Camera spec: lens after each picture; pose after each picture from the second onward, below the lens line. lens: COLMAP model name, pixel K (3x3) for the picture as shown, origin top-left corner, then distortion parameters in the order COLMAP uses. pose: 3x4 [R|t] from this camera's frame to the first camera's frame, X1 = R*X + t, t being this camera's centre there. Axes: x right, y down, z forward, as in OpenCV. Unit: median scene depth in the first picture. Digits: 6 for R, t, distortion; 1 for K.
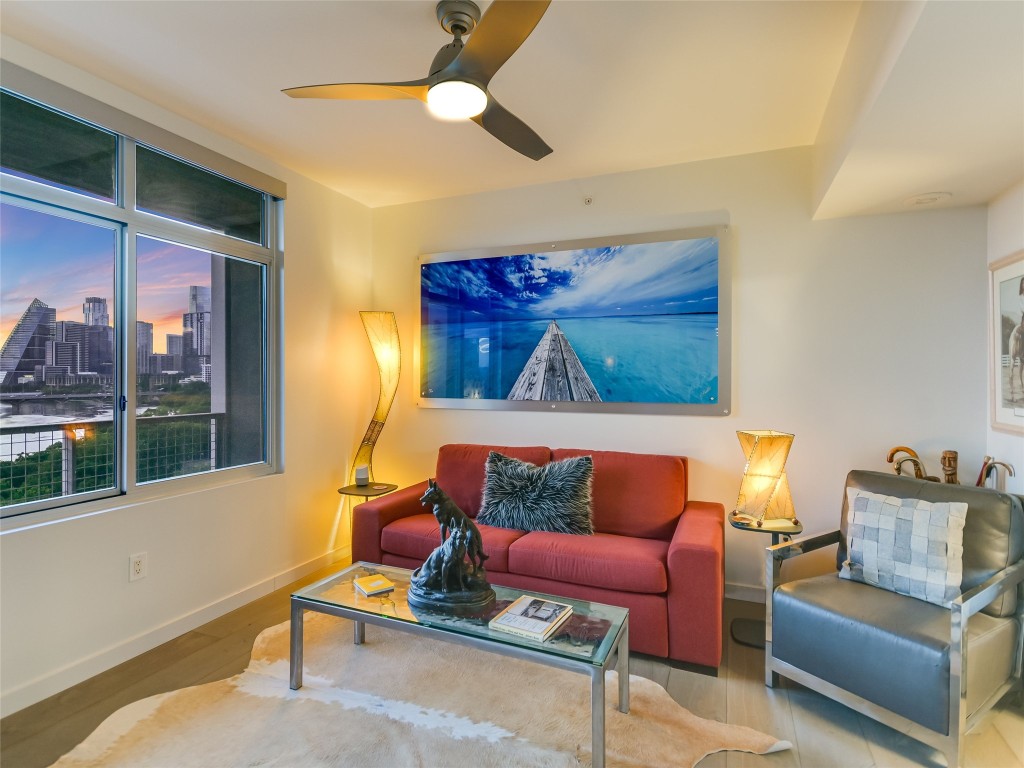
lens RADIAL K [[510.7, 0, 514.7], [0, 510.7, 380.1], [0, 0, 1]] dist [-0.000296, -0.001076]
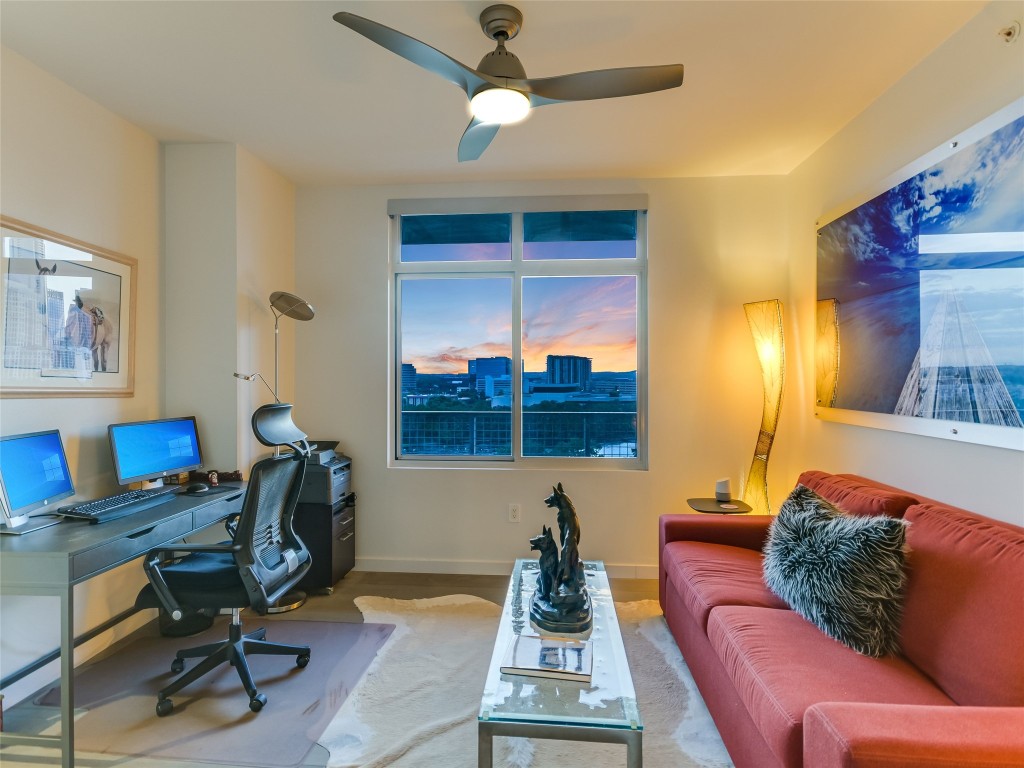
lens RADIAL K [[549.4, 0, 522.6], [0, 549.4, 383.4], [0, 0, 1]] dist [-0.000762, 0.000627]
pose [[0.341717, 0.003510, -0.939796, 0.476944], [-0.002101, 0.999993, 0.002971, -0.001431], [0.939801, 0.000960, 0.341722, 0.344126]]
